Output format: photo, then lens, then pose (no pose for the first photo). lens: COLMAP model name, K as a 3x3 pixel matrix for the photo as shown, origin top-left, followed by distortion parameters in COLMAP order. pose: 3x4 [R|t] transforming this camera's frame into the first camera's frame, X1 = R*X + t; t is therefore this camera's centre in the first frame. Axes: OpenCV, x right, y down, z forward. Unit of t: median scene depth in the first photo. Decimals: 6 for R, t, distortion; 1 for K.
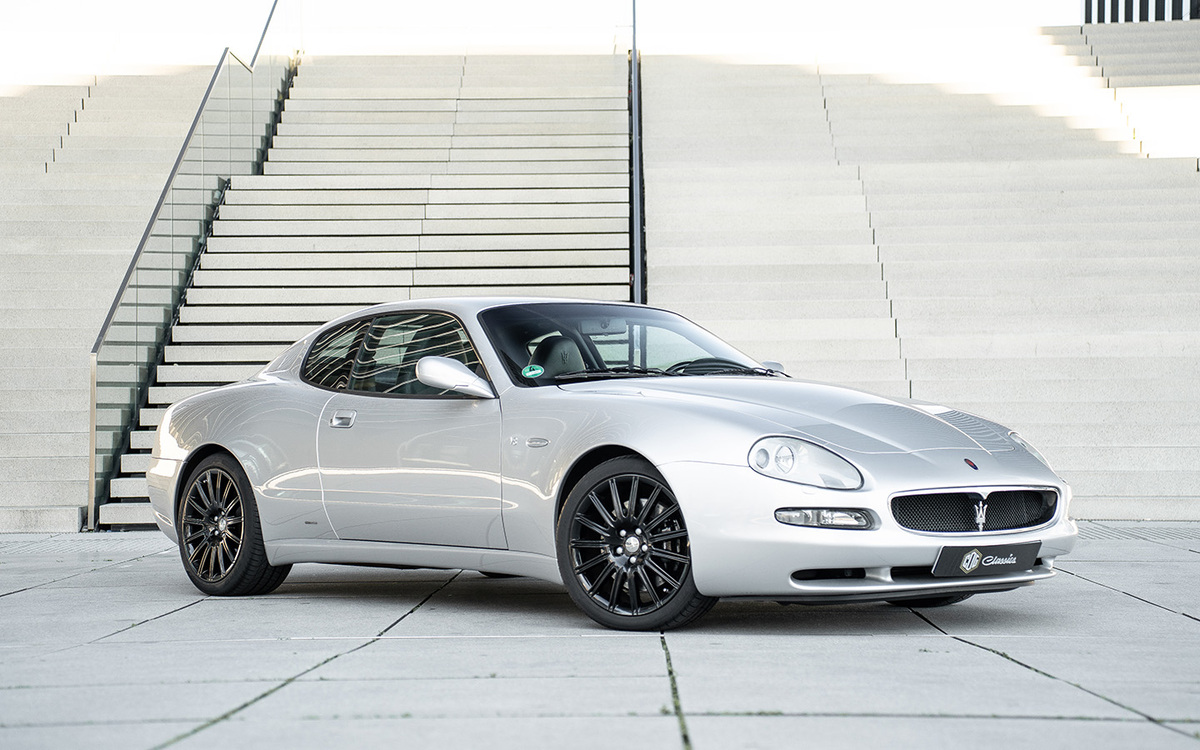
lens RADIAL K [[2184.4, 0, 597.2], [0, 2184.4, 373.6], [0, 0, 1]] dist [0.392068, 0.000000]
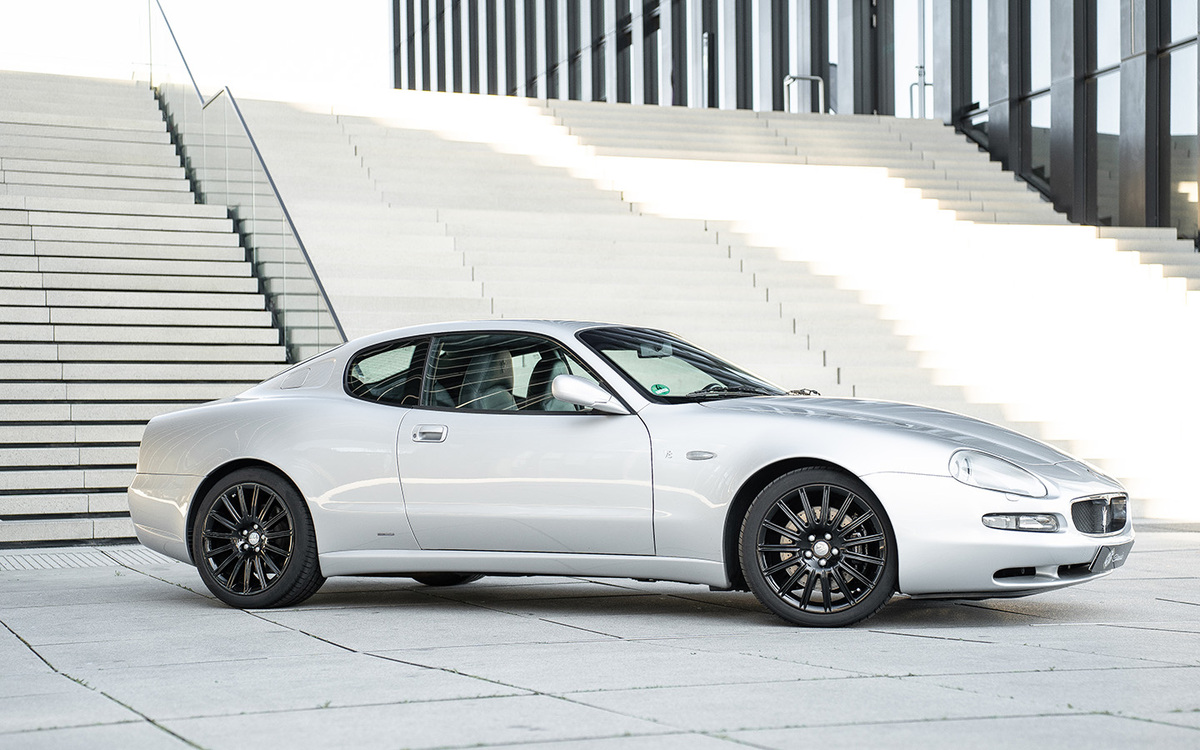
lens RADIAL K [[1978.9, 0, 598.7], [0, 1978.9, 373.7], [0, 0, 1]] dist [0.321964, 0.000000]
pose [[0.934574, 0.014129, 0.355489, -0.443123], [-0.009180, 0.999836, -0.015606, 0.007315], [-0.355651, 0.011322, 0.934550, 0.108352]]
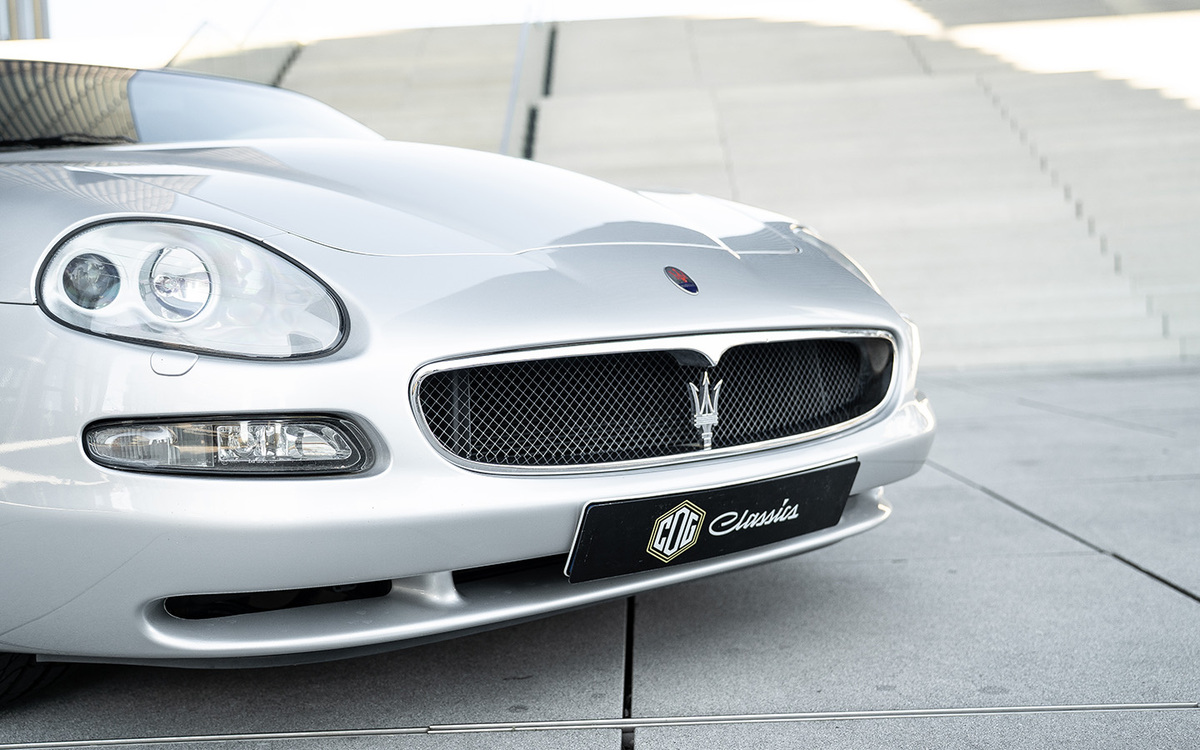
lens RADIAL K [[1439.6, 0, 600.4], [0, 1439.6, 379.3], [0, 0, 1]] dist [-0.089148, 0.000000]
pose [[0.999170, -0.039194, 0.011053, 0.150575], [0.038323, 0.996791, 0.070283, 0.040095], [-0.013773, -0.069801, 0.997466, 0.740699]]
